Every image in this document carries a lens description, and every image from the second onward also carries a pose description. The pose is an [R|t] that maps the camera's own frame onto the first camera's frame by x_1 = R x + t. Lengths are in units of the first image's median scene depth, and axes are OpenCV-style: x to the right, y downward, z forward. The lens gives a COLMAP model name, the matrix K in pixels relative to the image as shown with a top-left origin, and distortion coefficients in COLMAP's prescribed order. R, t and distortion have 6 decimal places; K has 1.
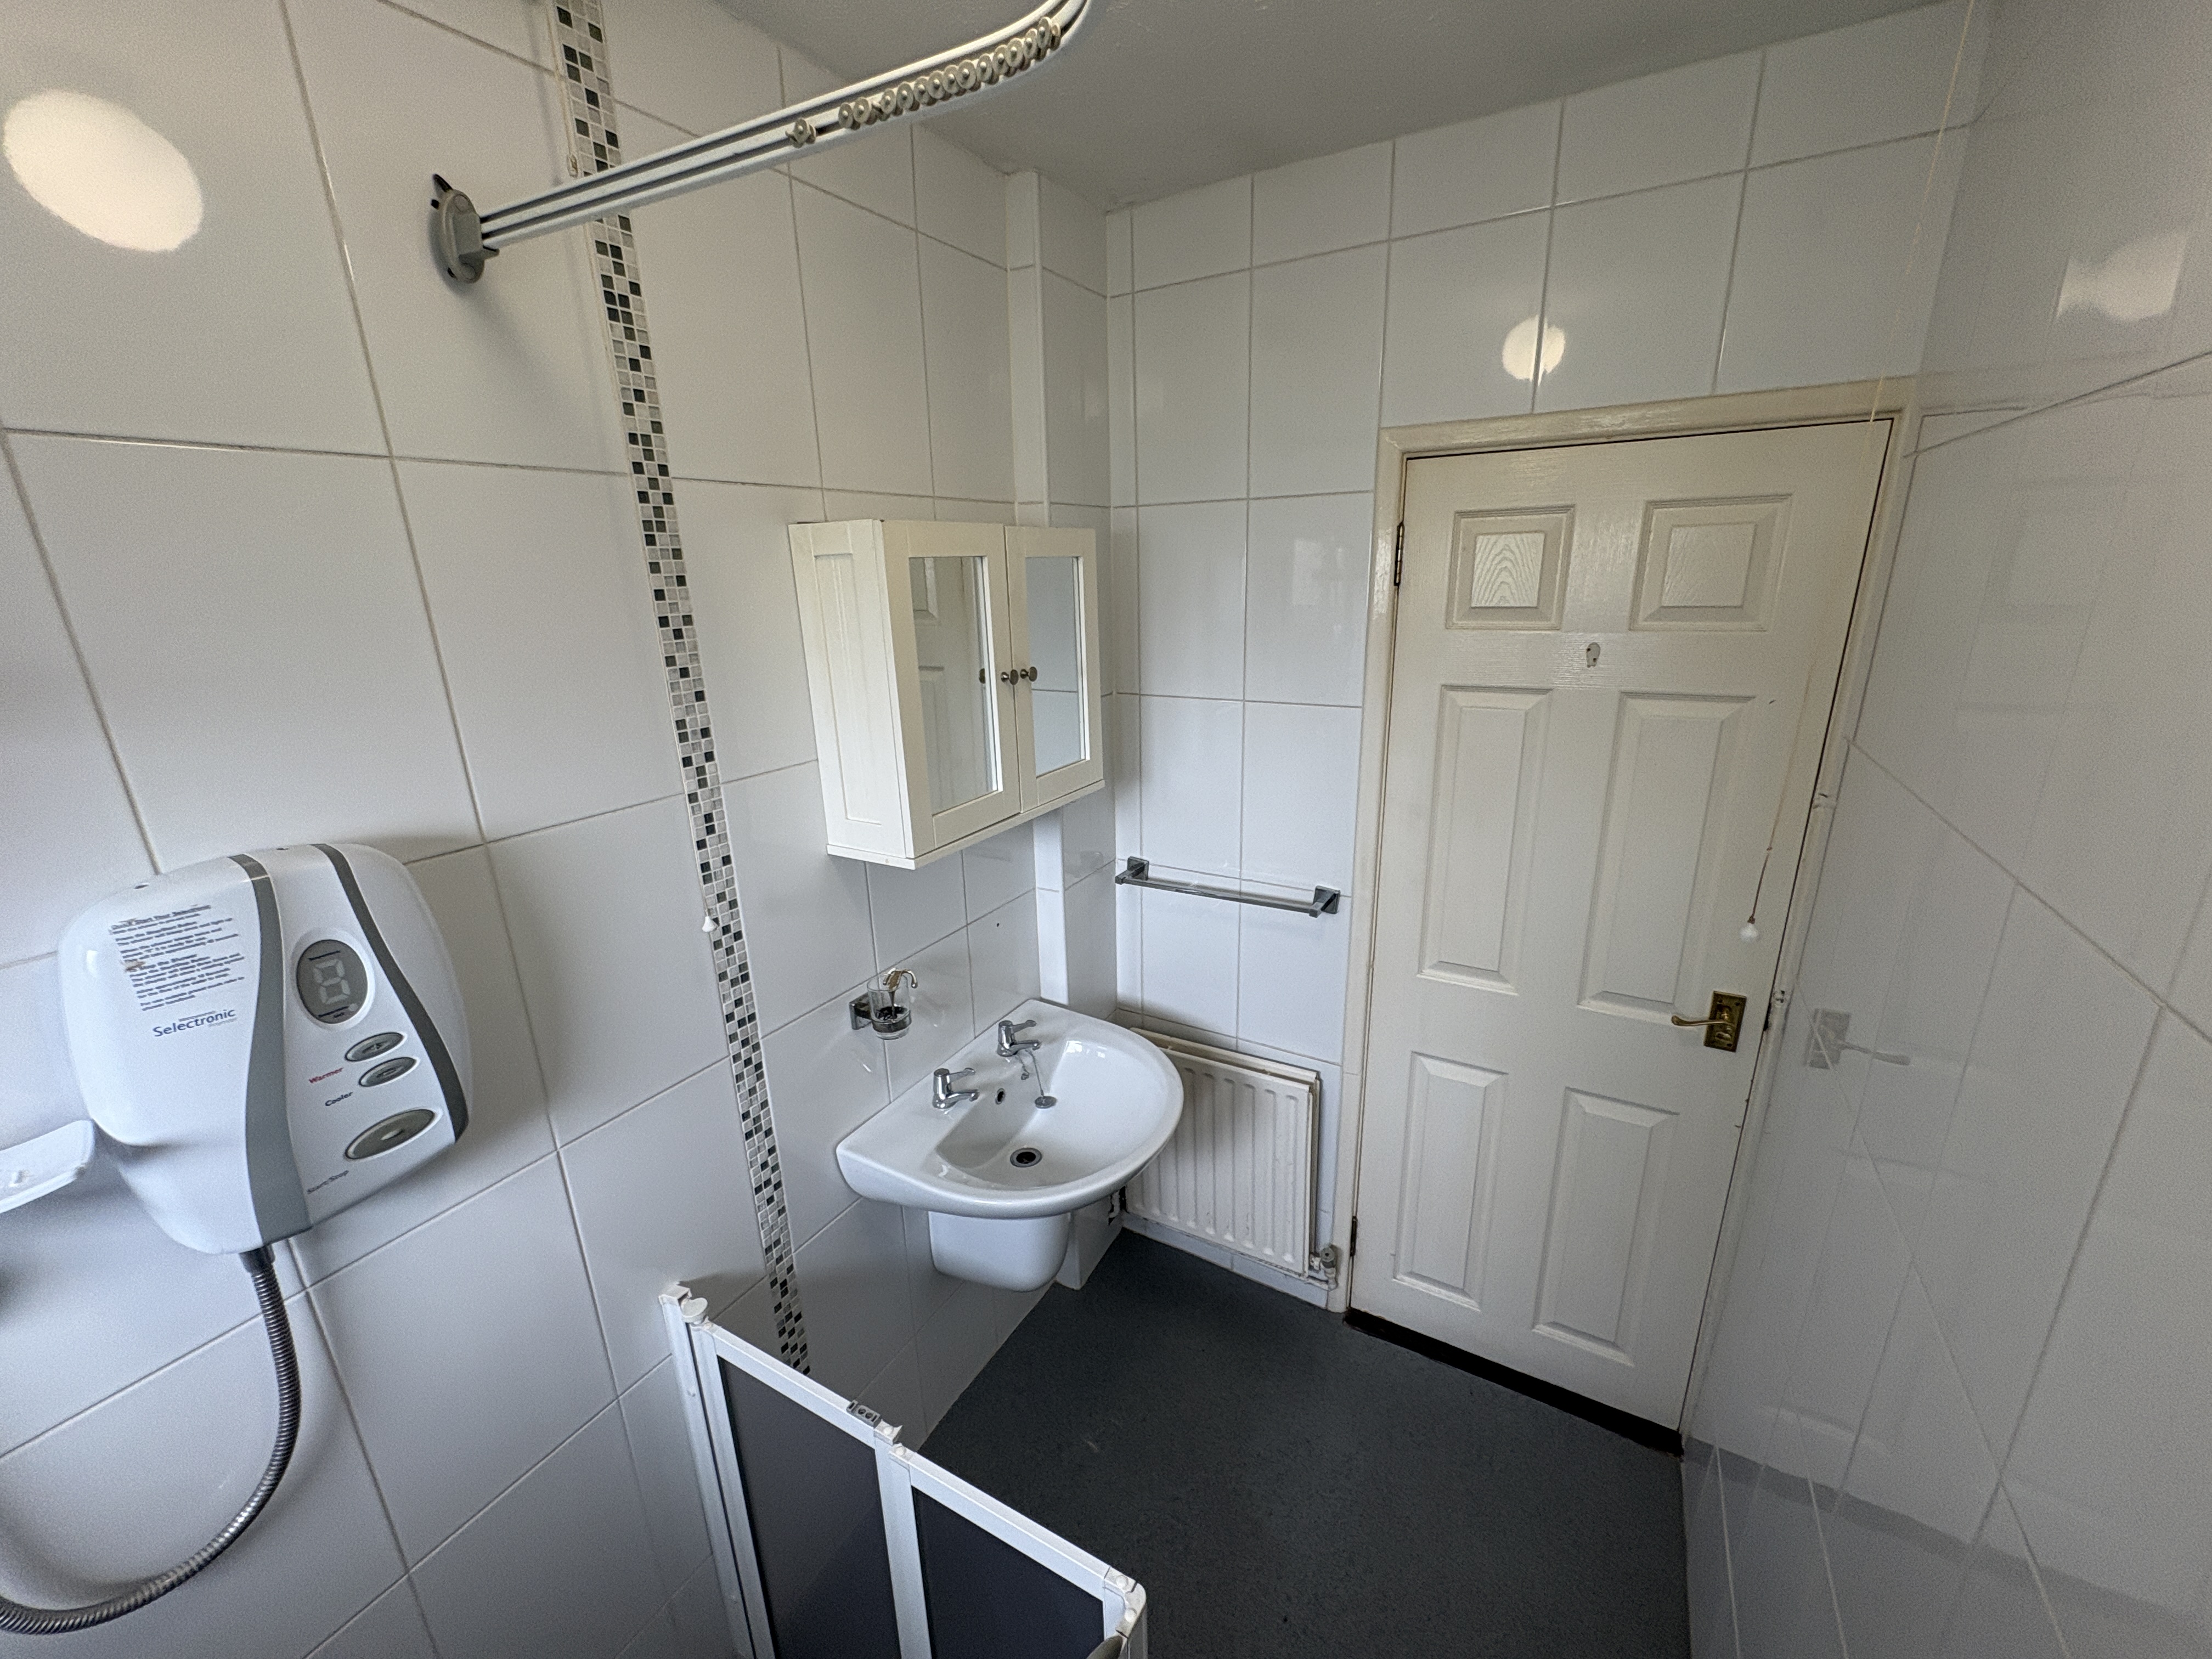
lens RADIAL K [[883.8, 0, 1107.3], [0, 883.8, 824.1], [0, 0, 1]] dist [-0.000215, -0.000432]
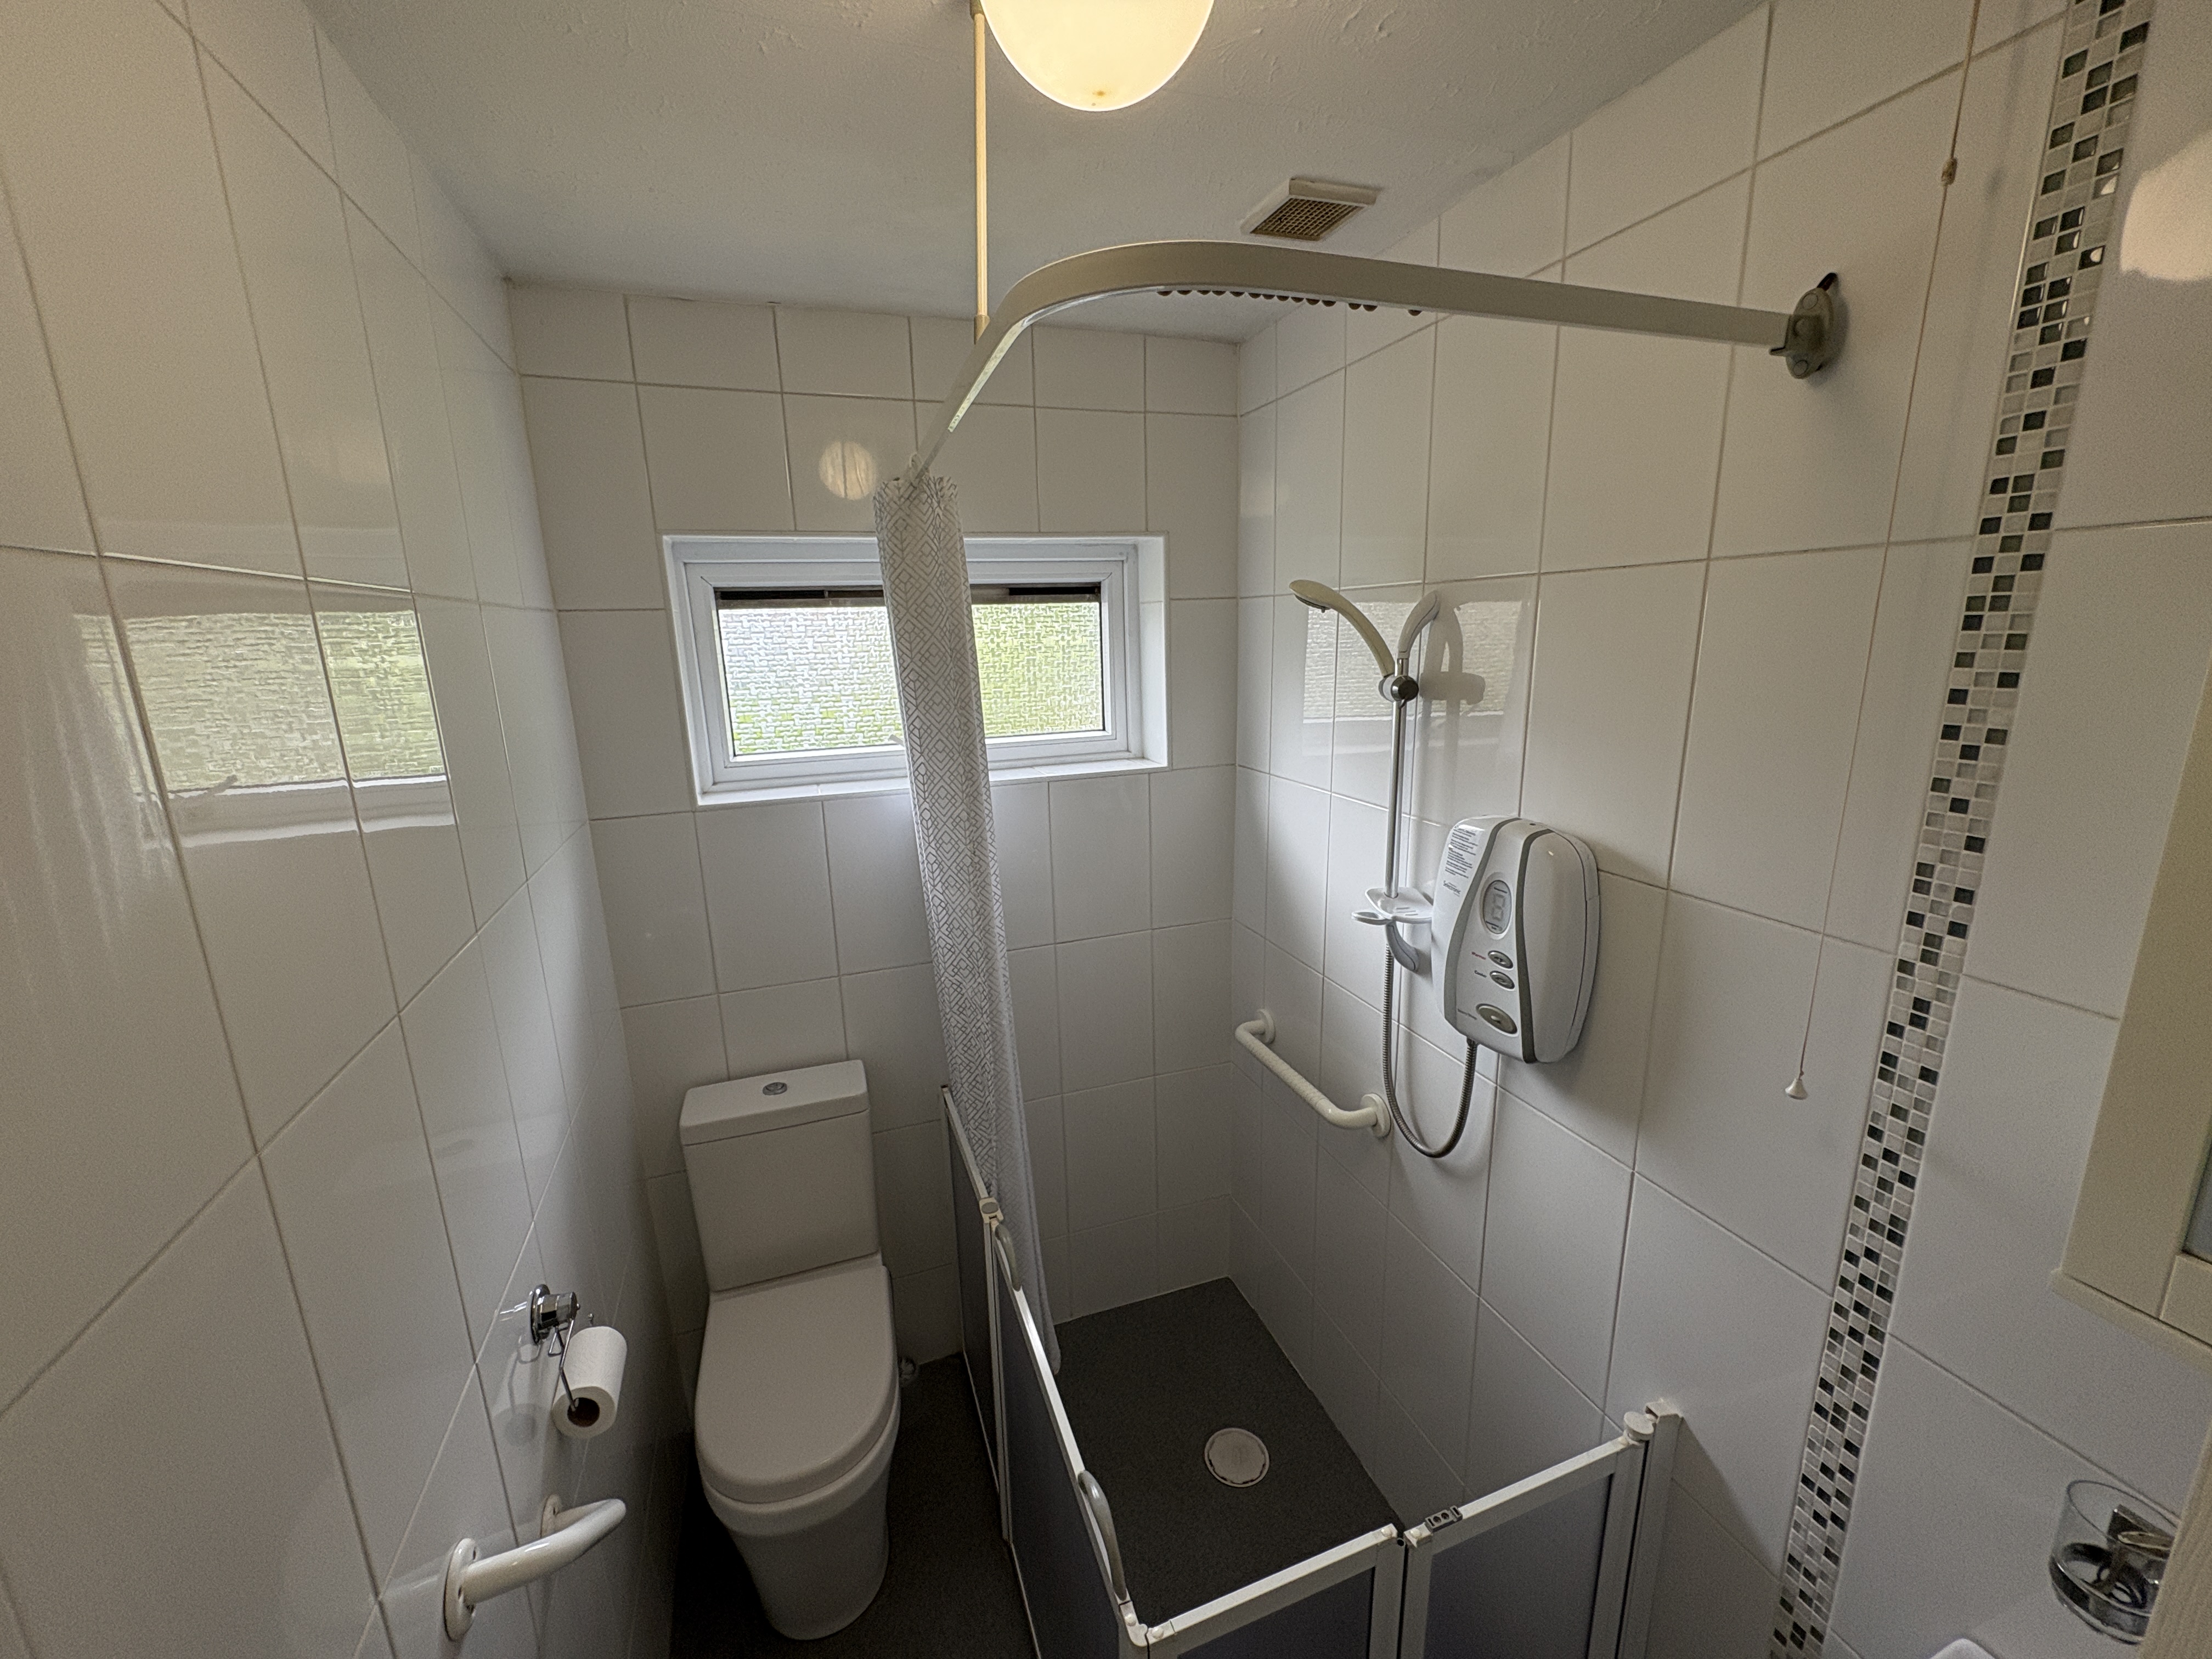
lens RADIAL K [[883.8, 0, 1098.4], [0, 883.8, 828.9], [0, 0, 1]] dist [-0.000215, -0.000432]
pose [[-0.636344, 0.215991, -0.740550, 0.495659], [-0.179417, 0.892233, 0.414402, -0.329794], [0.750251, 0.396570, -0.529015, 0.878823]]
